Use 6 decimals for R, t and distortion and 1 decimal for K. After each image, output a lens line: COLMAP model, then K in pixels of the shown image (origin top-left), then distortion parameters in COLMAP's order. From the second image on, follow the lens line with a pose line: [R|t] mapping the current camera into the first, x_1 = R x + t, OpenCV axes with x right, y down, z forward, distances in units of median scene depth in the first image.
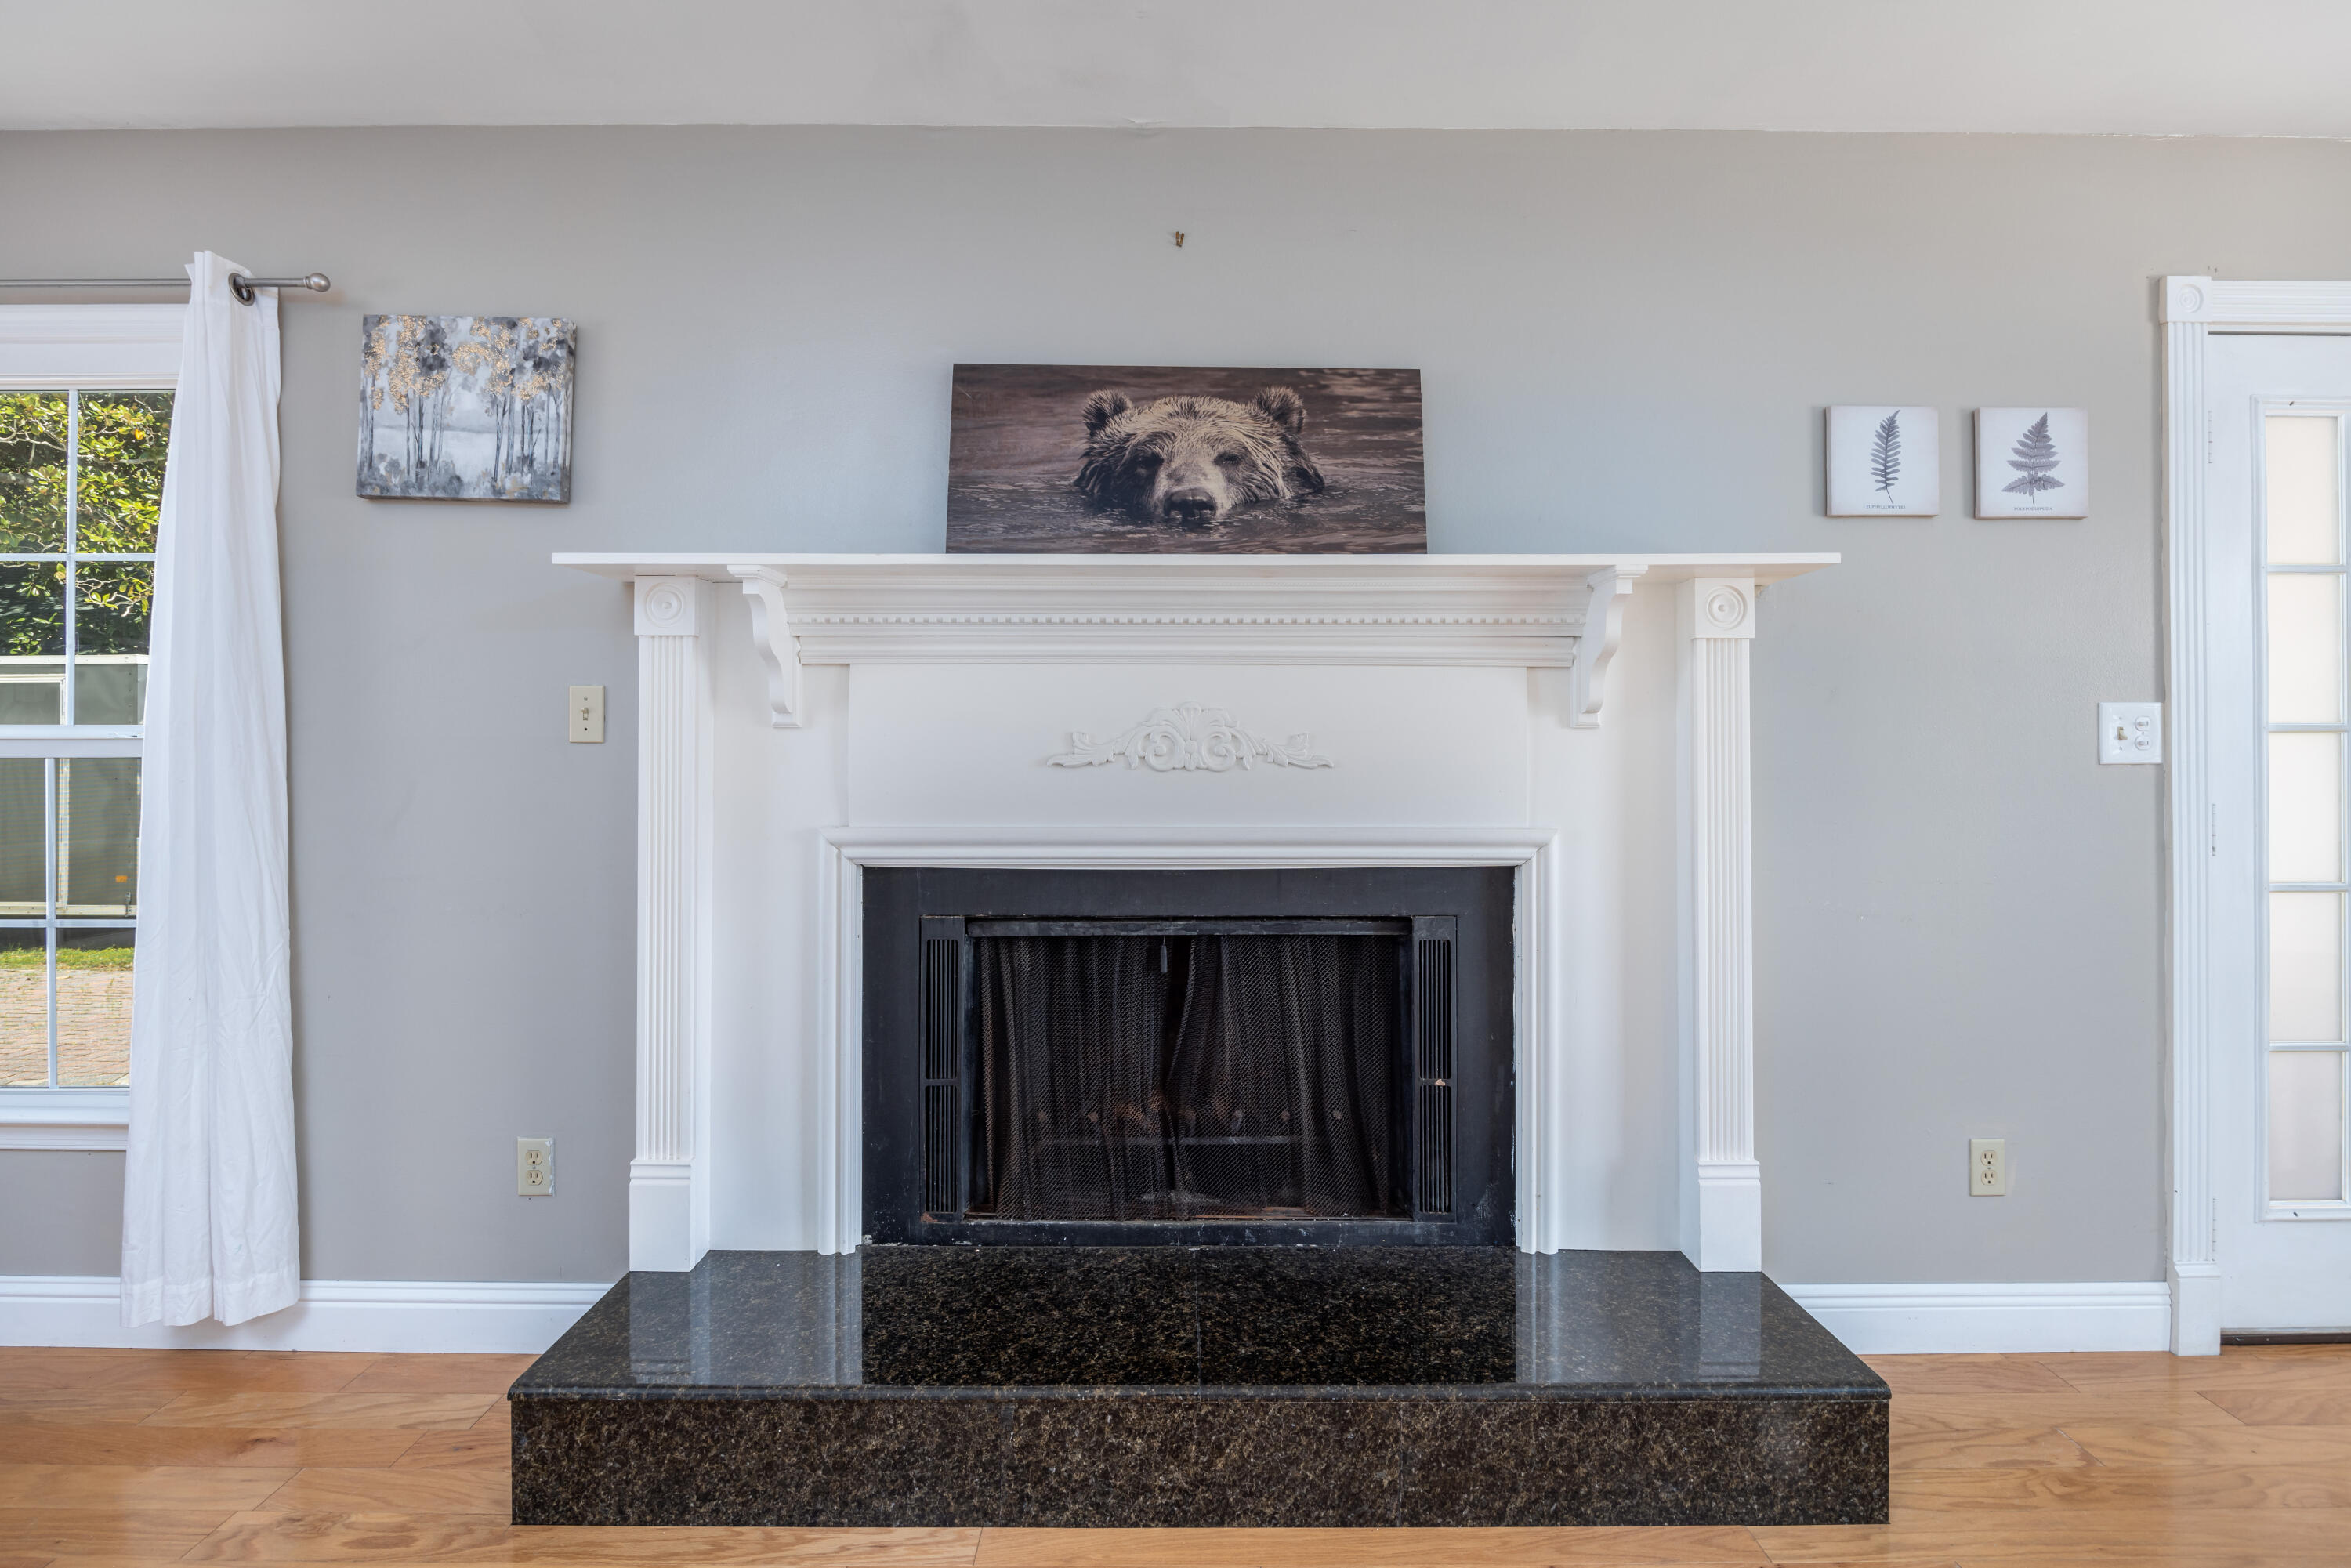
lens RADIAL K [[1122.2, 0, 1182.5], [0, 1122.2, 752.9], [0, 0, 1]] dist [-0.010408, -0.000535]
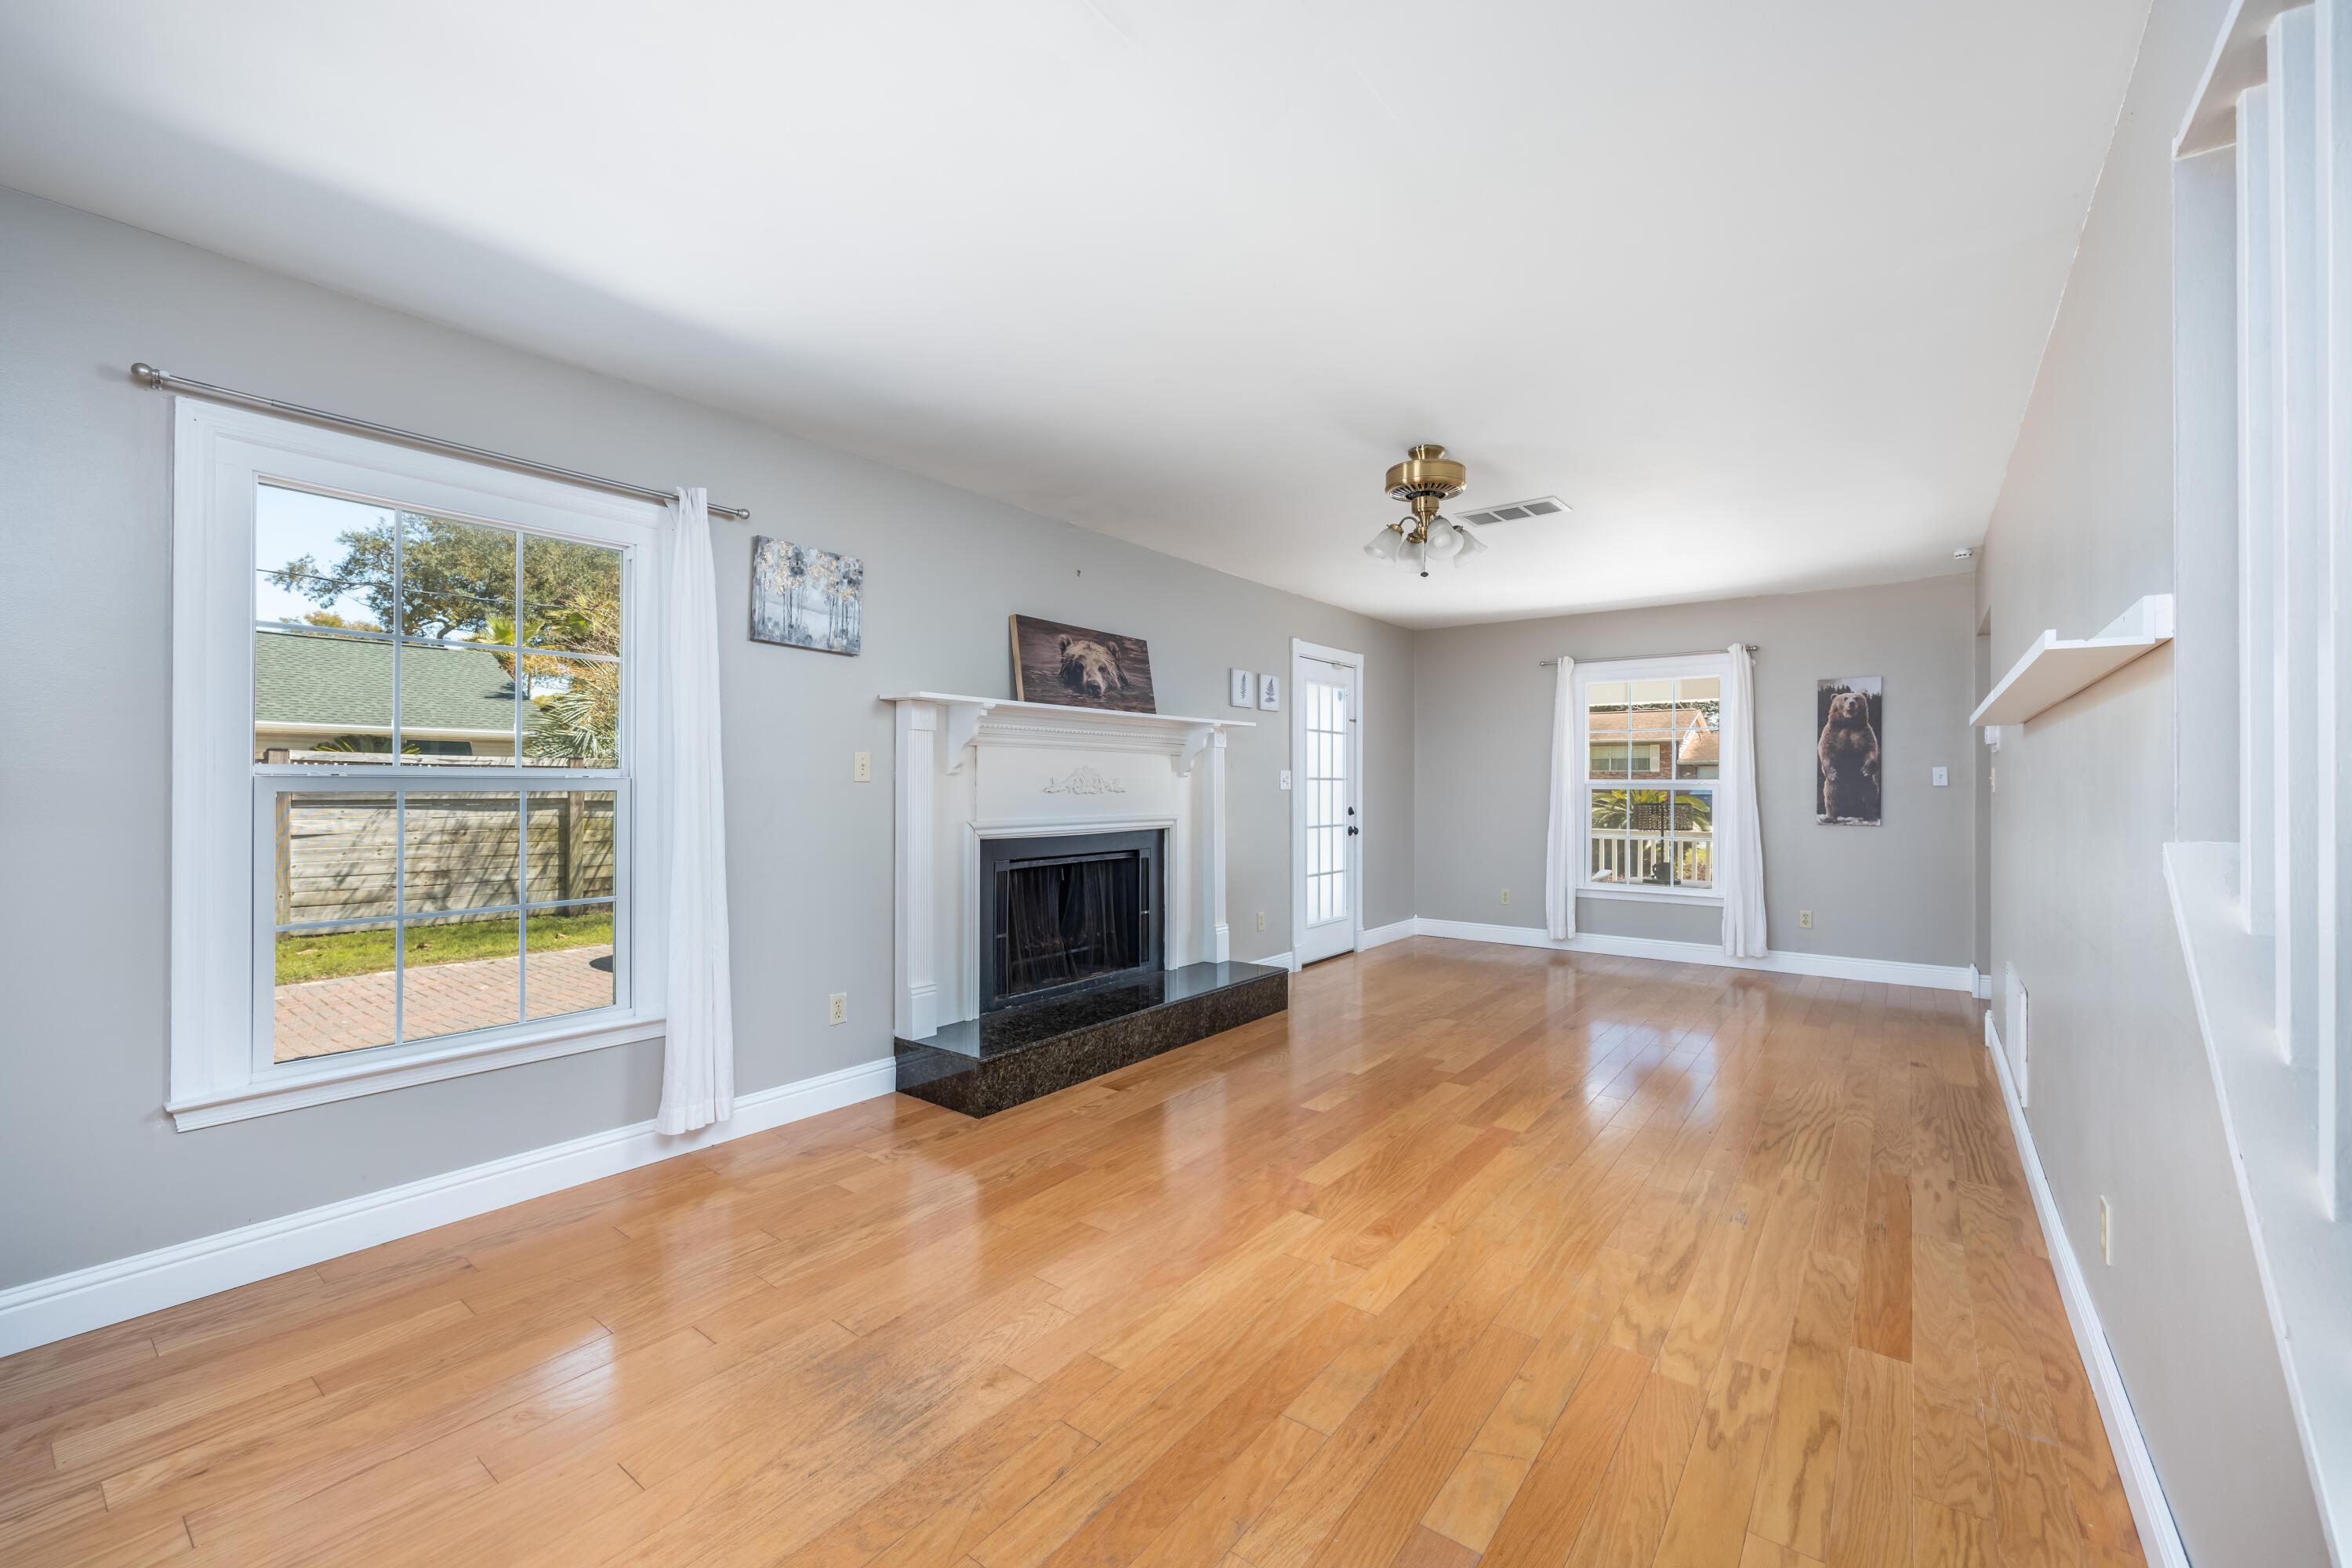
lens RADIAL K [[963.8, 0, 1186.0], [0, 963.8, 778.9], [0, 0, 1]] dist [-0.000326, 0.000565]
pose [[0.604314, 0.005478, 0.796727, -1.531856], [-0.004093, 0.999985, -0.003771, -0.009957], [-0.796735, -0.000982, 0.604327, -0.442288]]
